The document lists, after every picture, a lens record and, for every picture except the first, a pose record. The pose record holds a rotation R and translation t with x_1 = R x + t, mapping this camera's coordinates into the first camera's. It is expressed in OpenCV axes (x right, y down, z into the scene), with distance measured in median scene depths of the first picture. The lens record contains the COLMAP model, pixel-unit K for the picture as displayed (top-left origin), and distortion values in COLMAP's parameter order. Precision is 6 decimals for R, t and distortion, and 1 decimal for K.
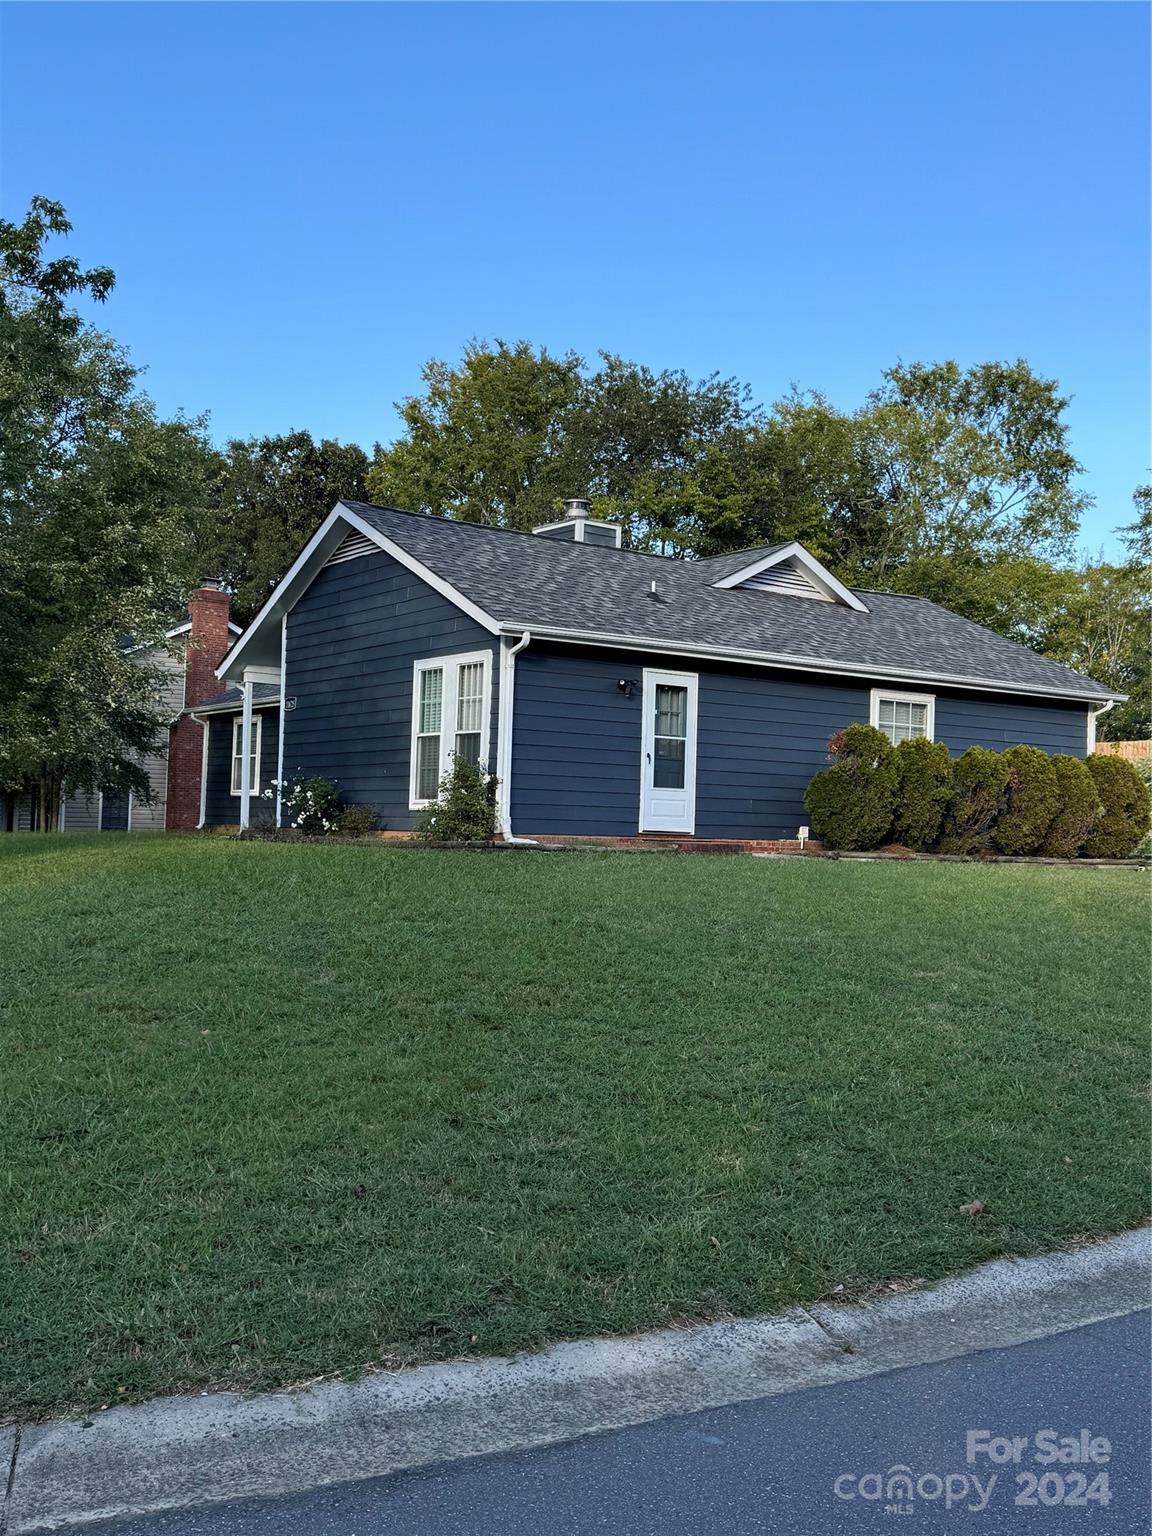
lens RADIAL K [[1502.8, 0, 576.0], [0, 1502.8, 768.0], [0, 0, 1]] dist [0.169502, -0.003313]
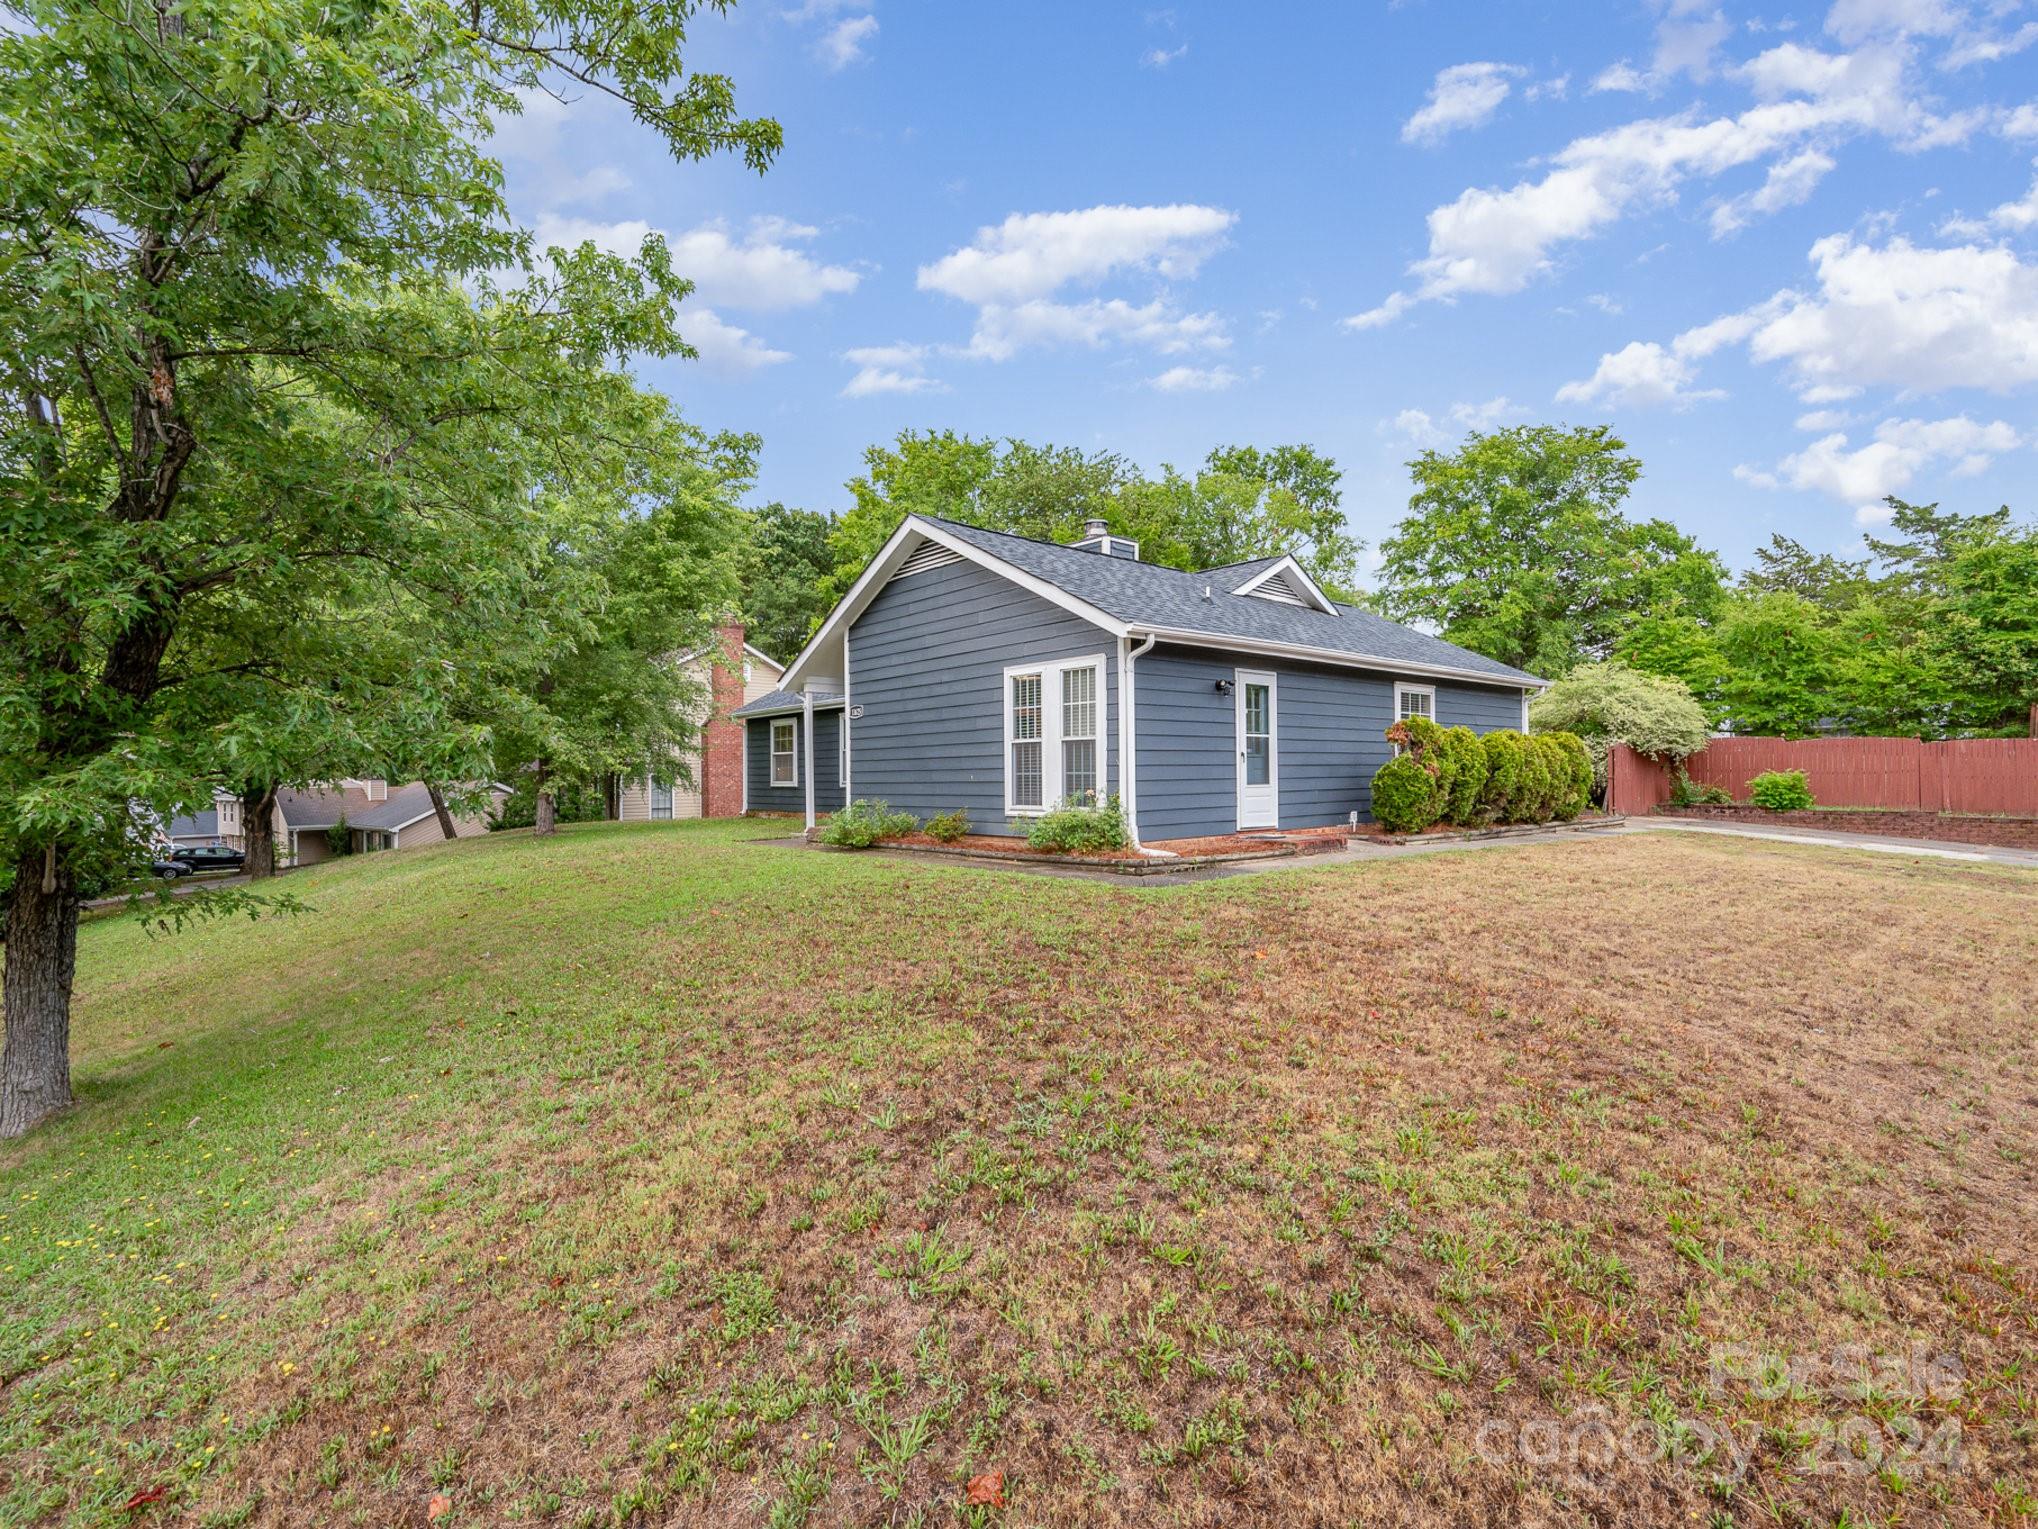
lens RADIAL K [[948.1, 0, 1019.0], [0, 948.1, 764.5], [0, 0, 1]] dist [0.000054, -0.000139]
pose [[0.994383, -0.037187, 0.099096, -0.138785], [0.033978, 0.998848, 0.033879, -0.023831], [-0.100242, -0.030321, 0.994501, 0.315242]]
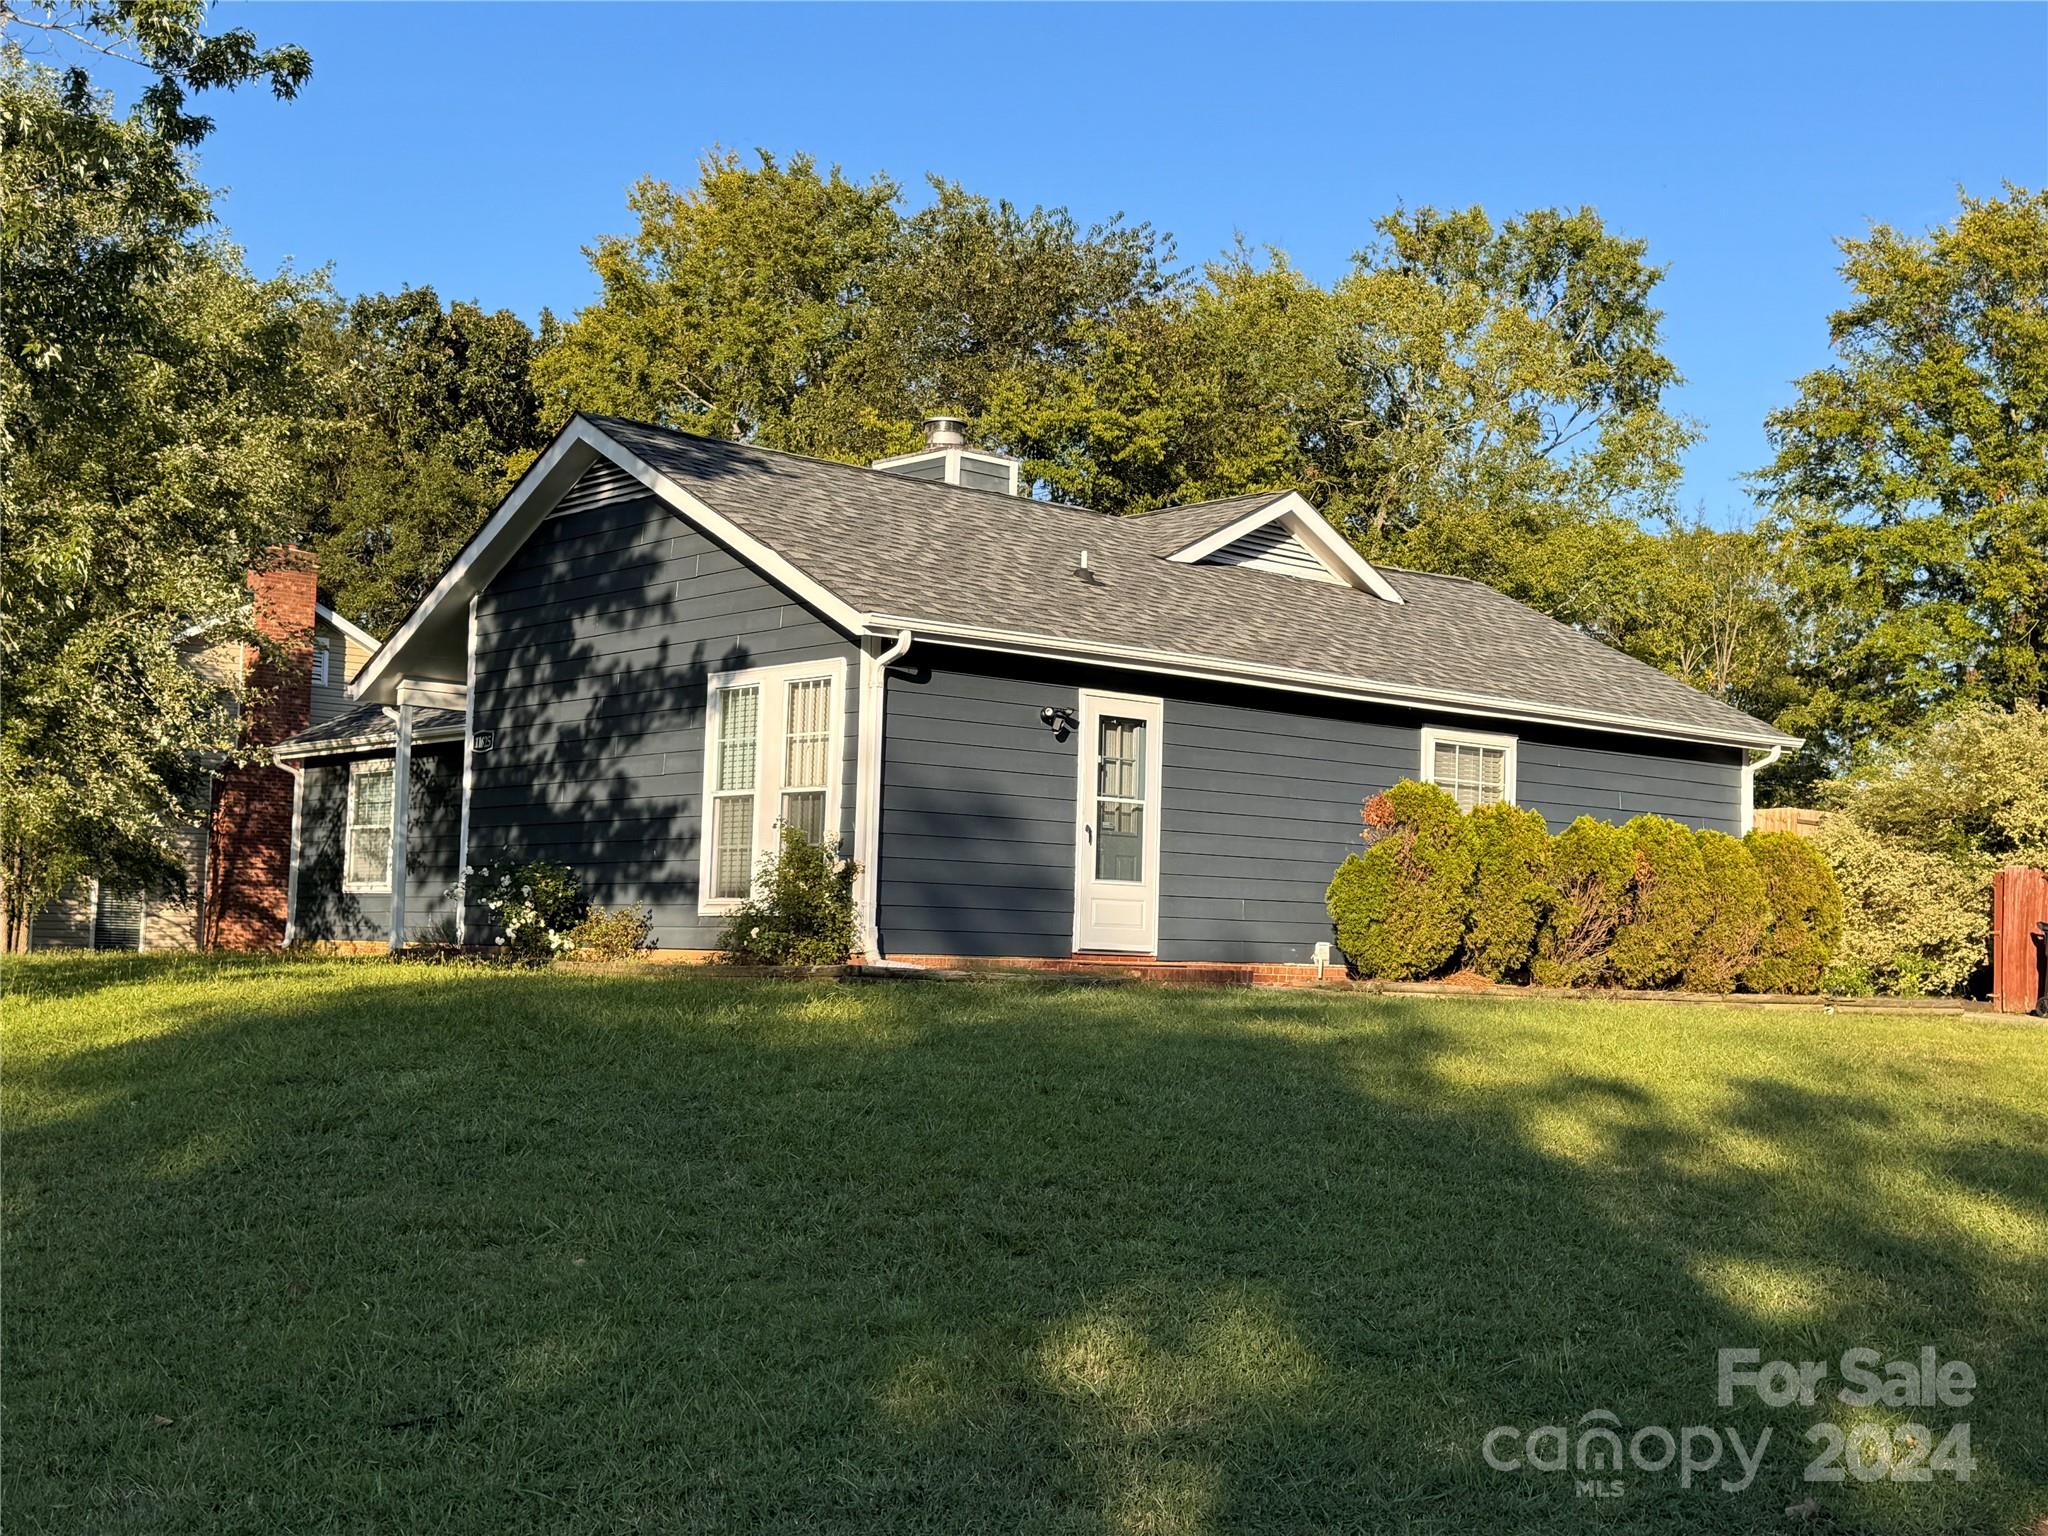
lens RADIAL K [[2485.6, 0, 1024.0], [0, 2485.6, 768.0], [0, 0, 1]] dist [0.171564, 0.033189]
pose [[0.996743, 0.006442, 0.080382, -0.051569], [-0.003910, 0.999493, -0.031610, -0.000461], [-0.080545, 0.031193, 0.996263, -0.026476]]
